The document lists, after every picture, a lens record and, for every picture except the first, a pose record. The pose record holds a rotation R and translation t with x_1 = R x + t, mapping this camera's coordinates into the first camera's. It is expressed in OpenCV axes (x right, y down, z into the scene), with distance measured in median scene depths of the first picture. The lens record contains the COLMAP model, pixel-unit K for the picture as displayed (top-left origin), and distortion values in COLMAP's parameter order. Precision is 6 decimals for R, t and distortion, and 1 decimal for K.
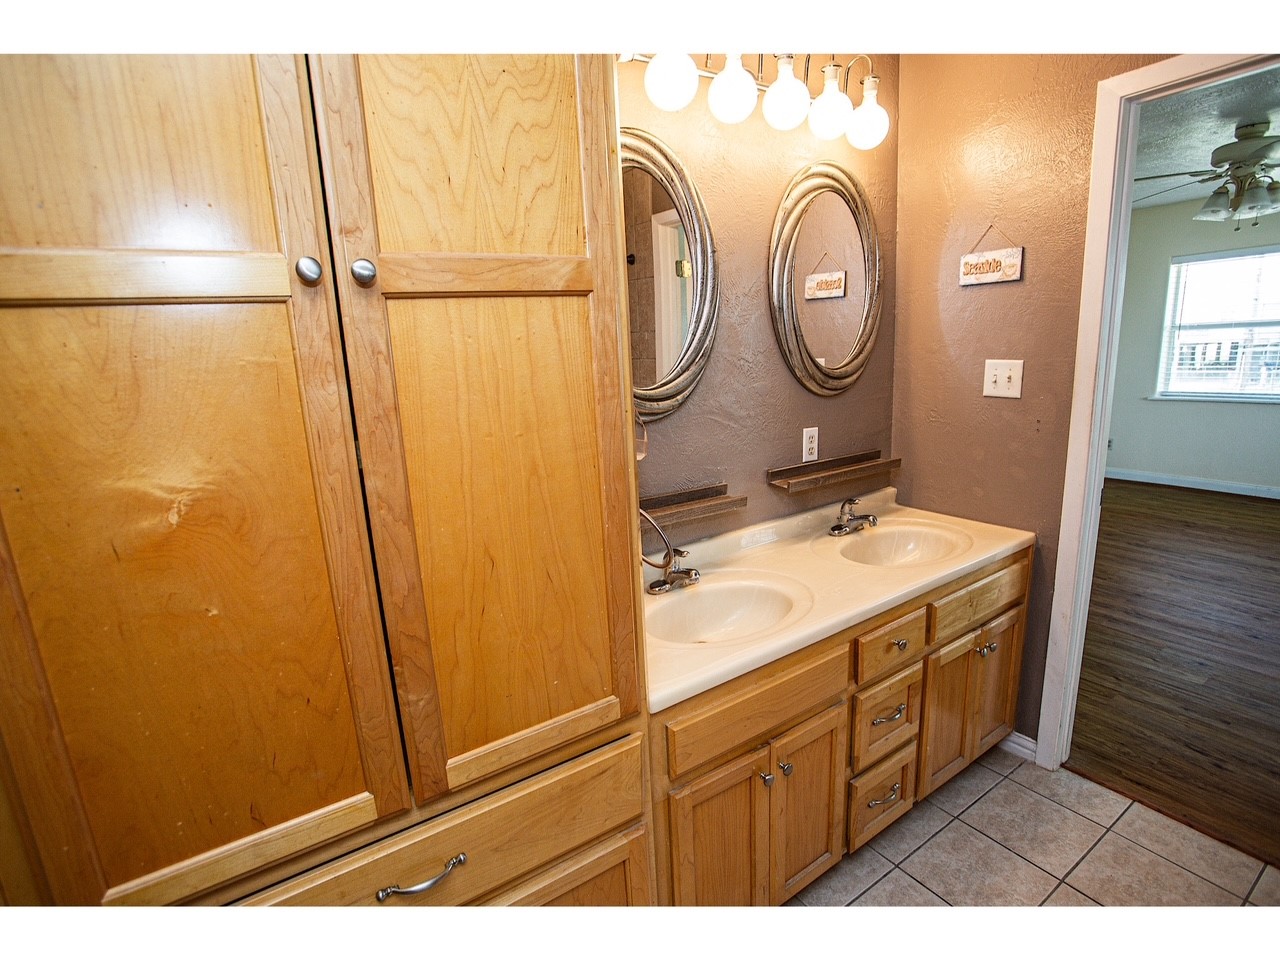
lens RADIAL K [[634.5, 0, 636.3], [0, 634.5, 480.7], [0, 0, 1]] dist [-0.068339, 0.034802]
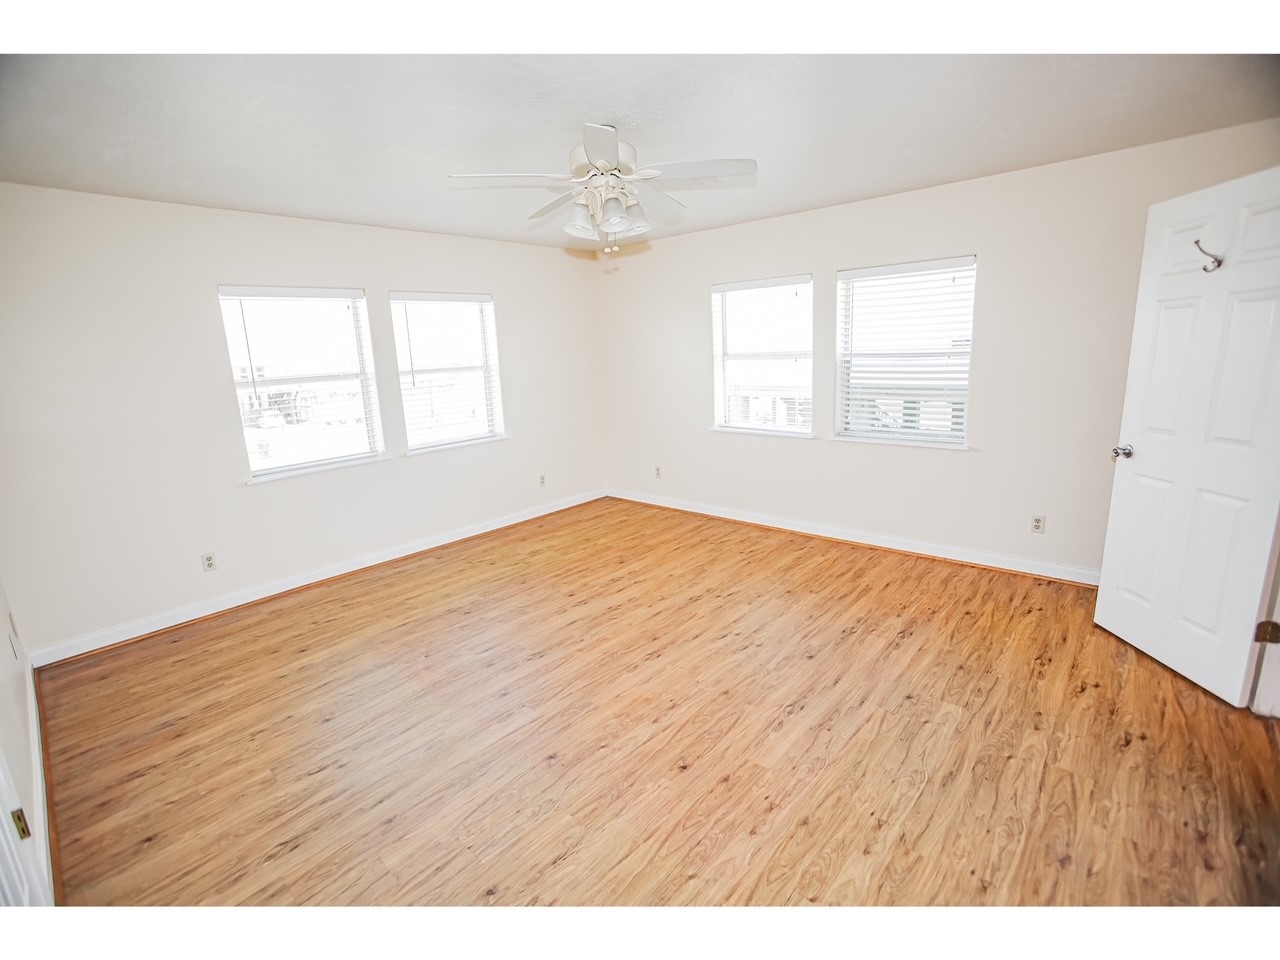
lens RADIAL K [[585.7, 0, 635.5], [0, 585.7, 478.1], [0, 0, 1]] dist [-0.078103, 0.035232]
pose [[-0.243116, -0.129445, 0.961321, 0.179050], [0.273716, 0.941625, 0.196015, -0.225750], [-0.930578, 0.310783, -0.193493, 1.106249]]
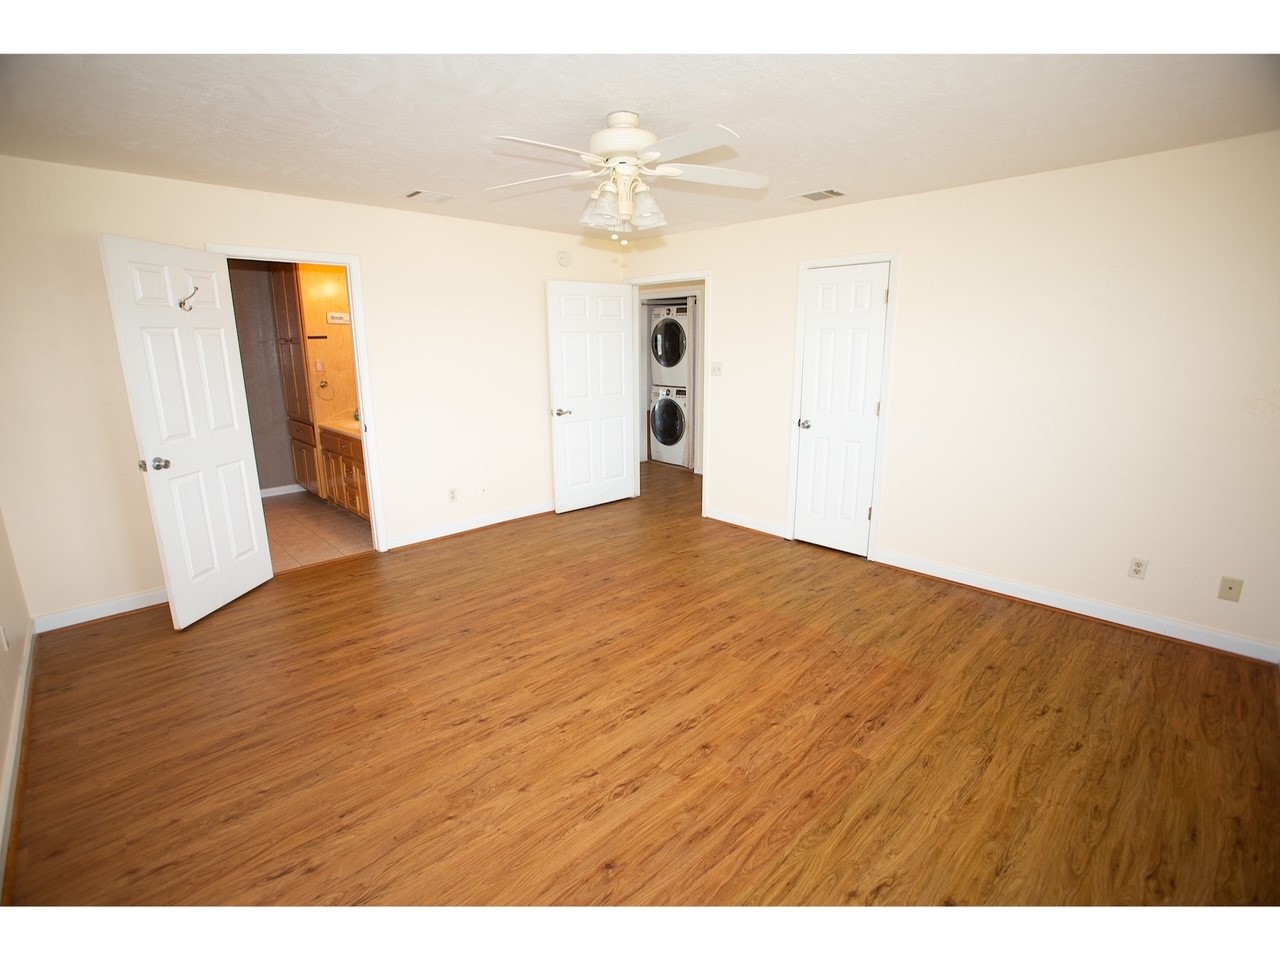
lens RADIAL K [[585.7, 0, 635.5], [0, 585.7, 478.1], [0, 0, 1]] dist [-0.078103, 0.035232]
pose [[0.172409, 0.285940, -0.942610, 1.602628], [-0.226189, 0.942861, 0.244645, -0.266319], [0.958704, 0.171029, 0.227234, 0.825148]]
